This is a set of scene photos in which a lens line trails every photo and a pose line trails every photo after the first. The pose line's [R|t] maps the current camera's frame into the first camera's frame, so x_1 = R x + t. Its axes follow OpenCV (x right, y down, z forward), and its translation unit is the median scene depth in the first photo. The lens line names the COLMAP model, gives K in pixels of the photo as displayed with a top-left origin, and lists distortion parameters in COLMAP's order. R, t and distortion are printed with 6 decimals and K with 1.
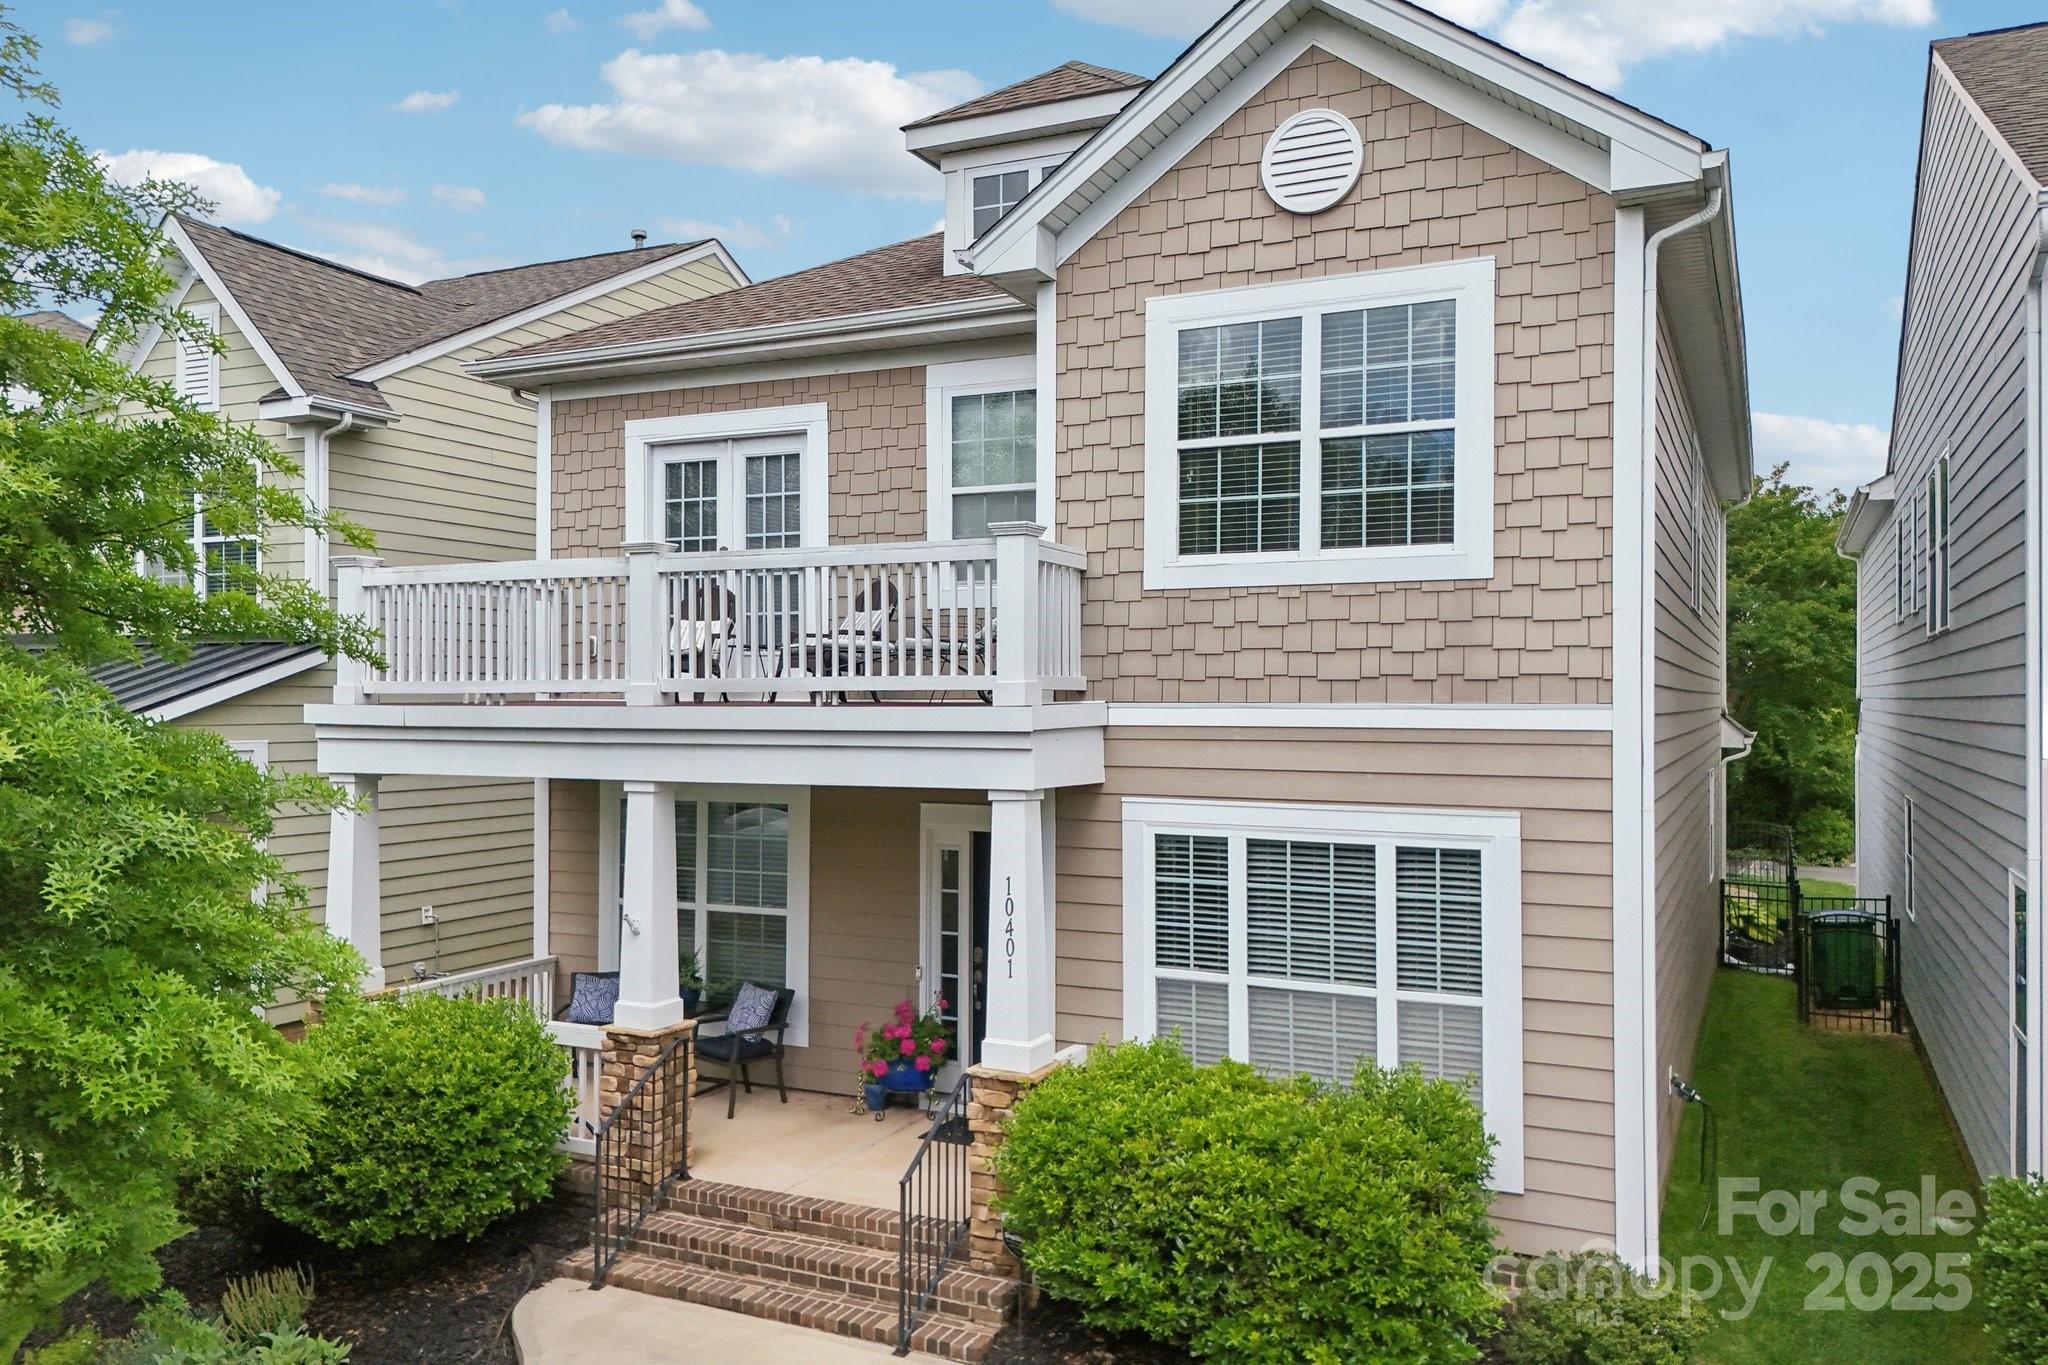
lens RADIAL K [[1527.8, 0, 1024.0], [0, 1527.8, 682.5], [0, 0, 1]] dist [0.009643, -0.003275]
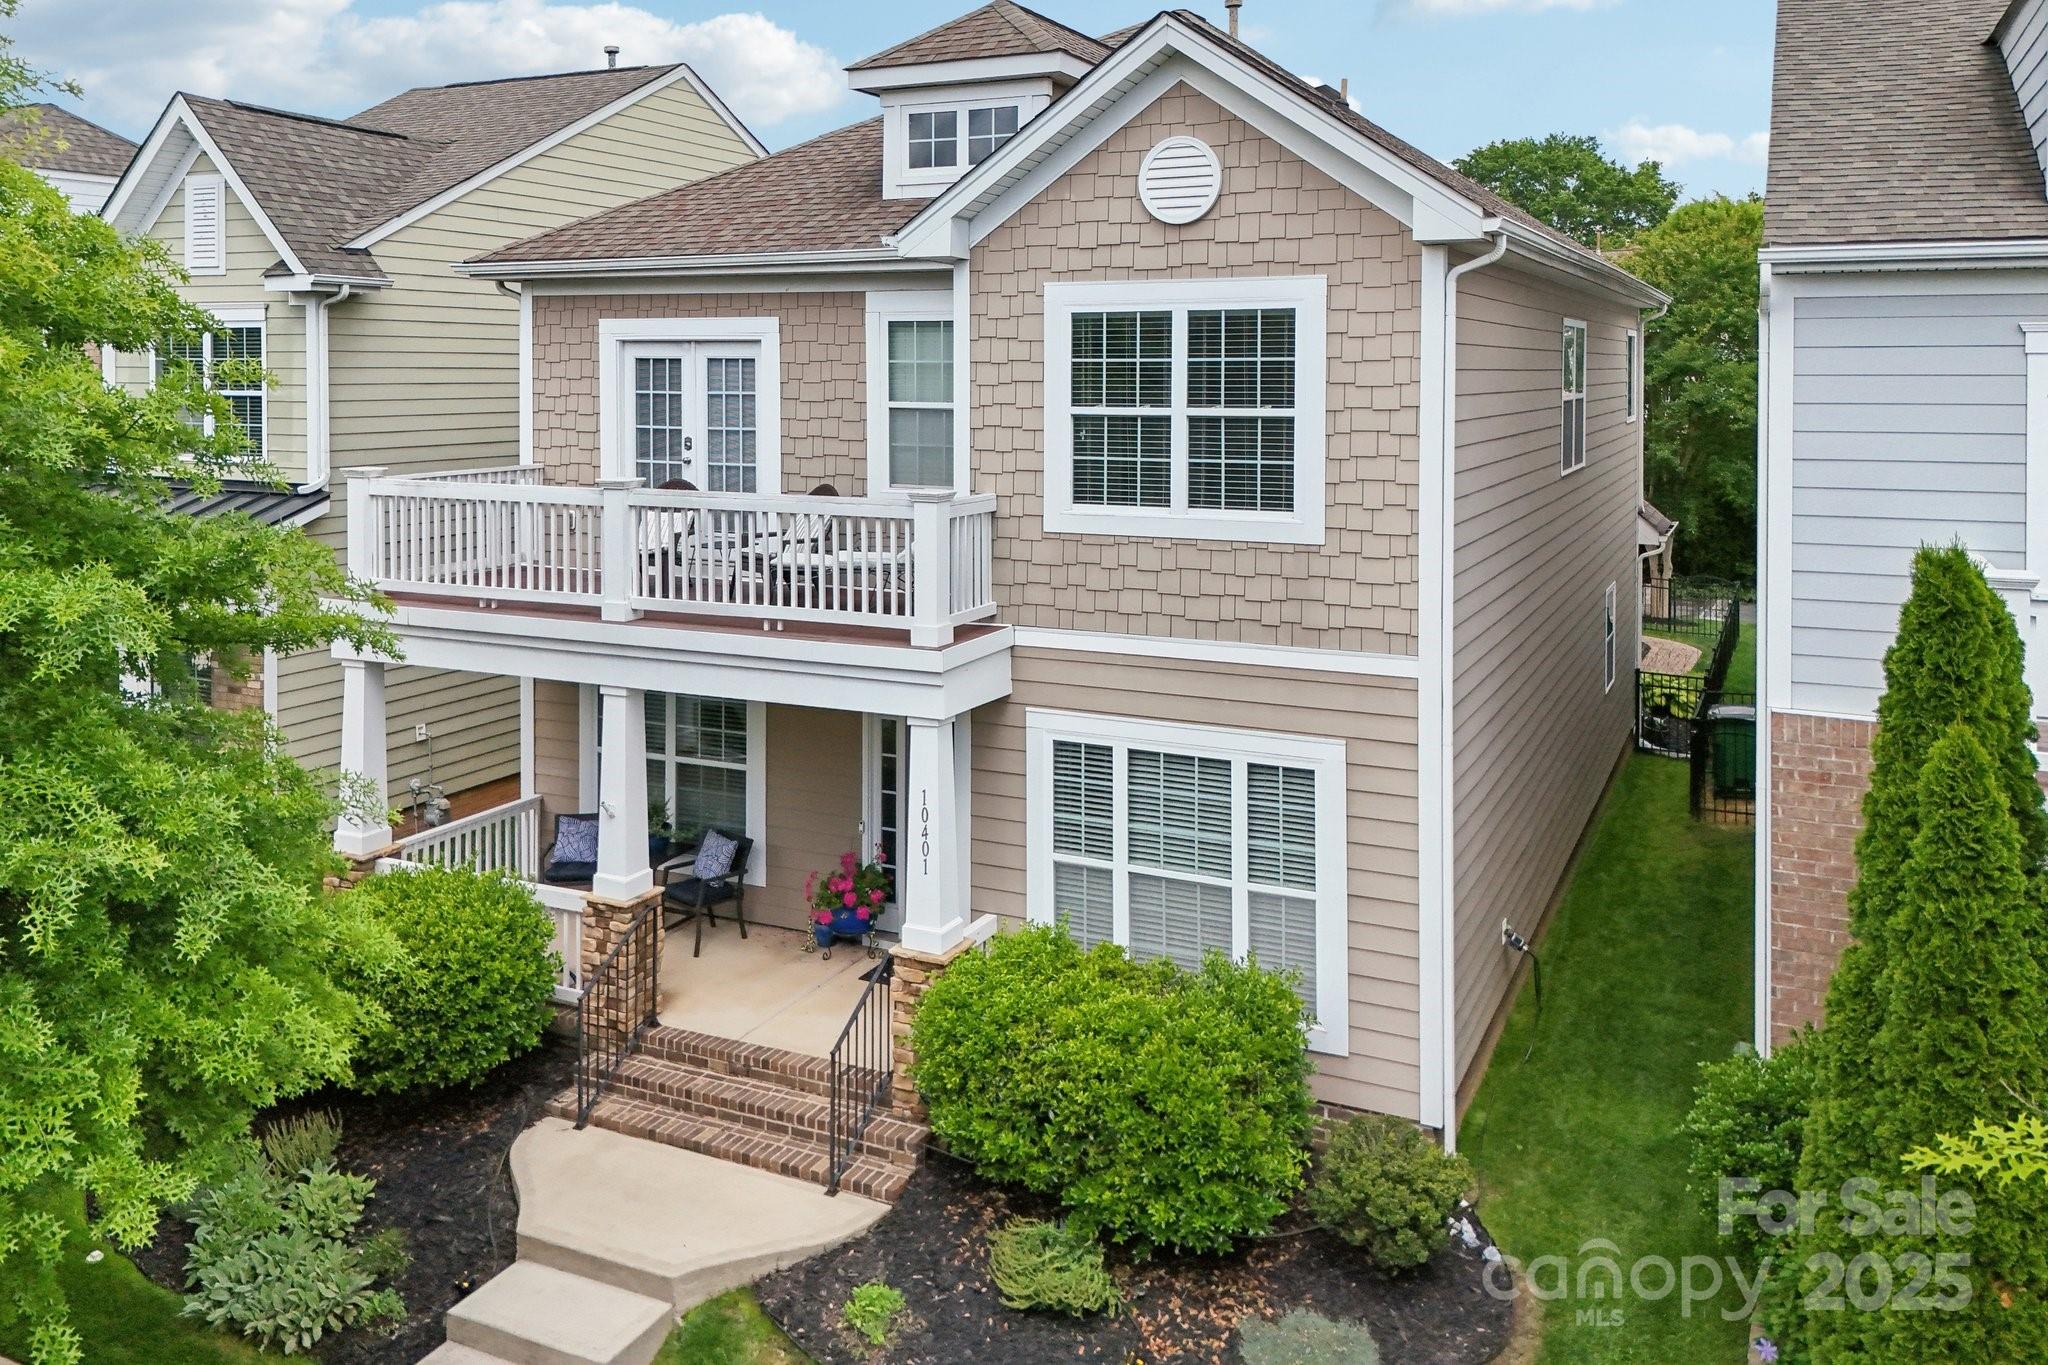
lens RADIAL K [[1597.0, 0, 1029.8], [0, 1597.0, 384.1], [0, 0, 1]] dist [0.002419, 0.005013]
pose [[0.999986, -0.002639, 0.004575, 0.065898], [0.002540, 0.999765, 0.021523, -0.208485], [-0.004630, -0.021511, 0.999758, -0.230667]]
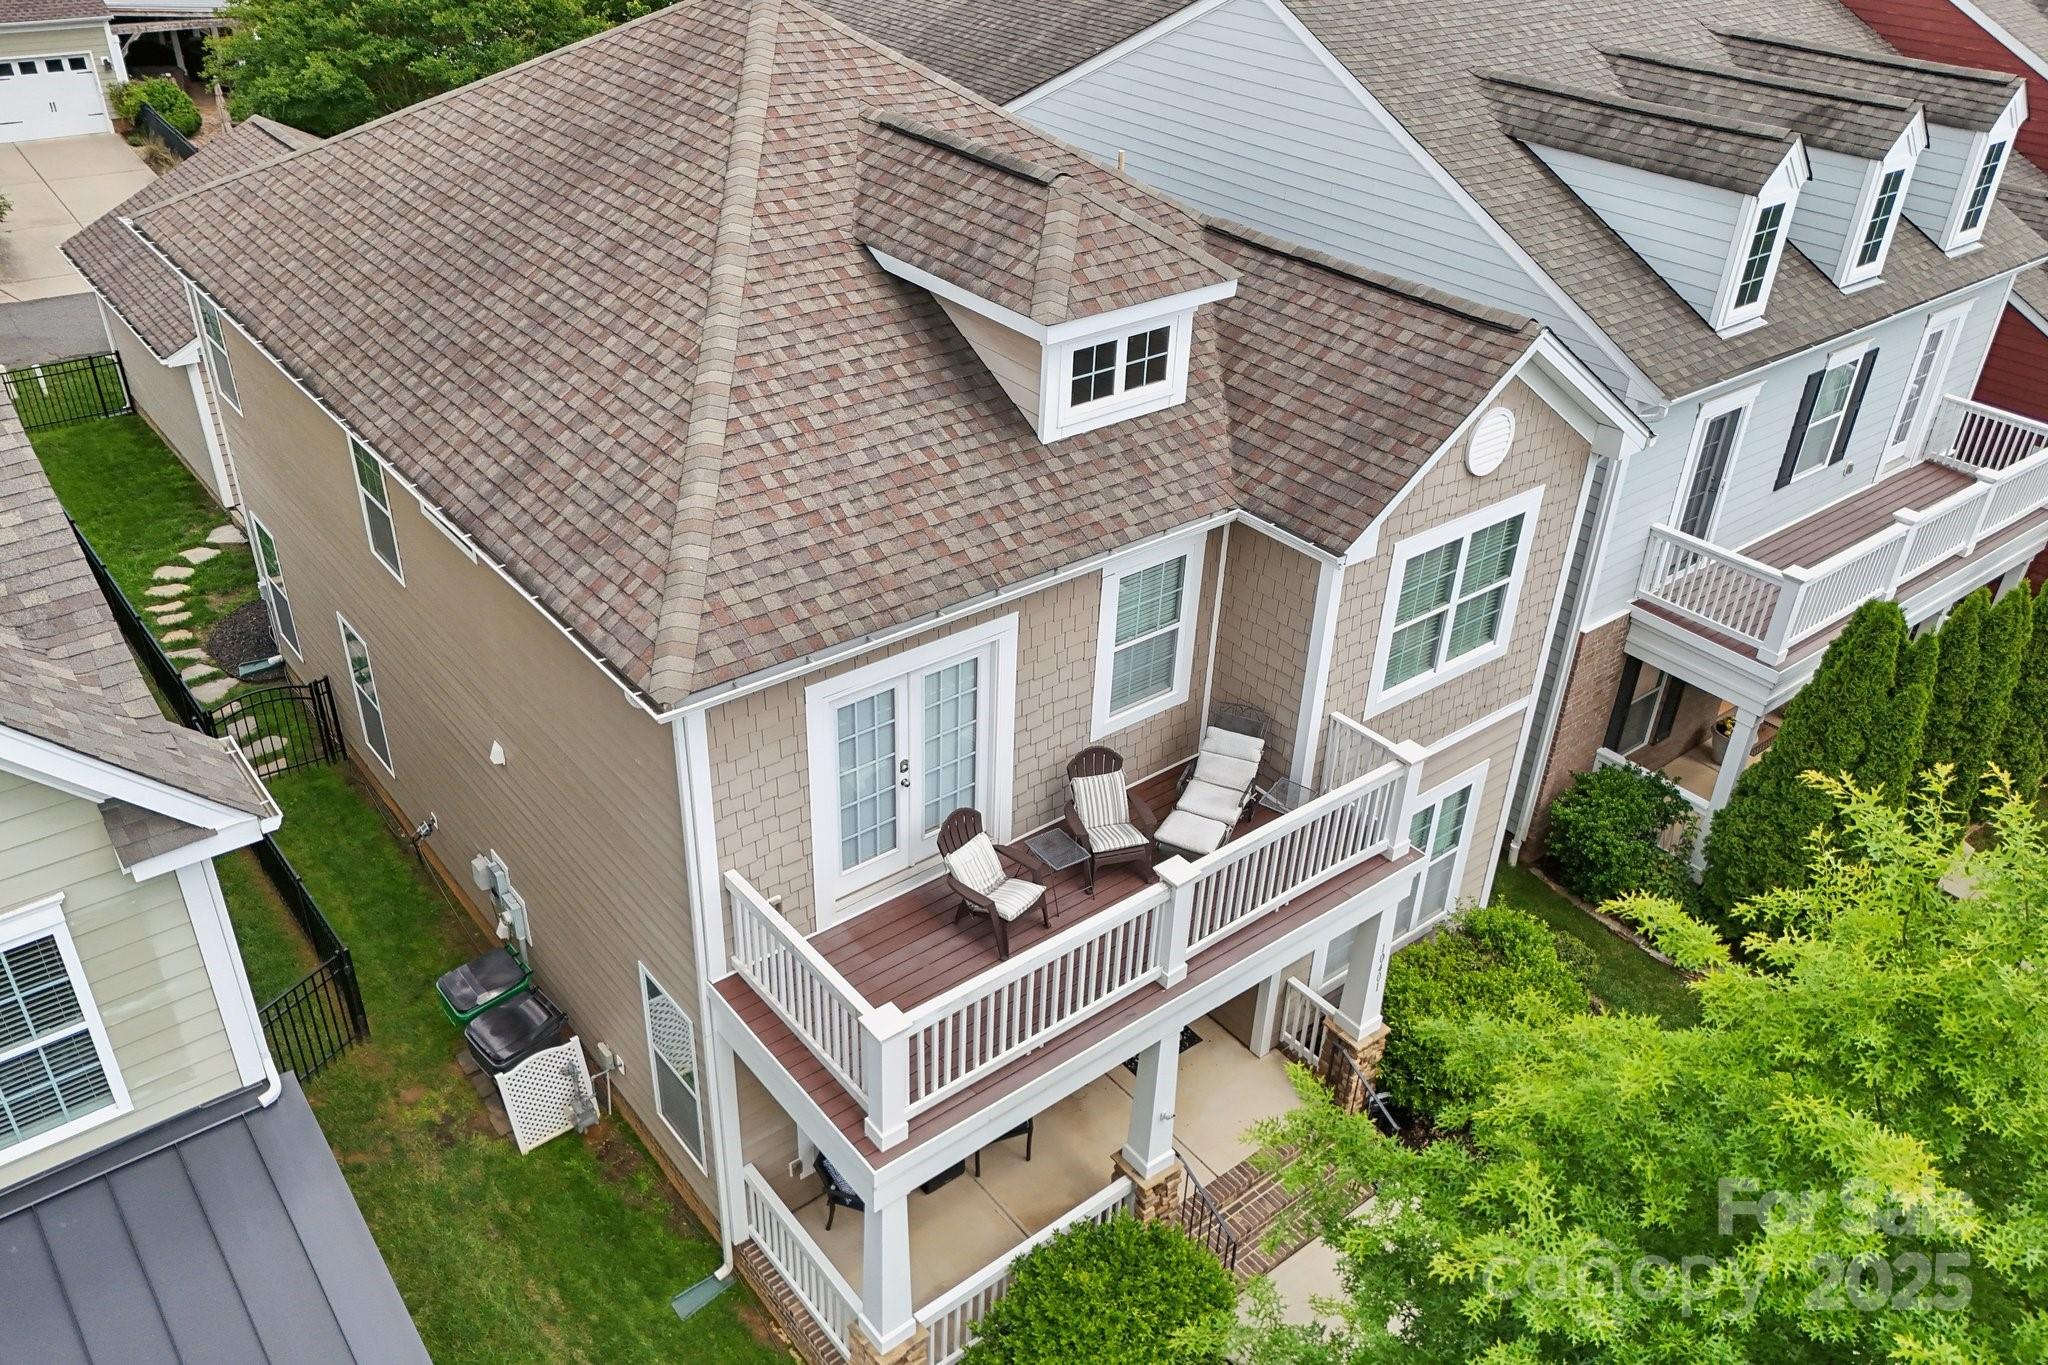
lens RADIAL K [[1600.7, 0, 1024.0], [0, 1600.7, 682.5], [0, 0, 1]] dist [0.006724, 0.000813]
pose [[0.432736, -0.466810, 0.771251, -1.287339], [-0.033813, 0.846494, 0.531323, -0.938306], [-0.900886, -0.256001, 0.350524, 0.796333]]
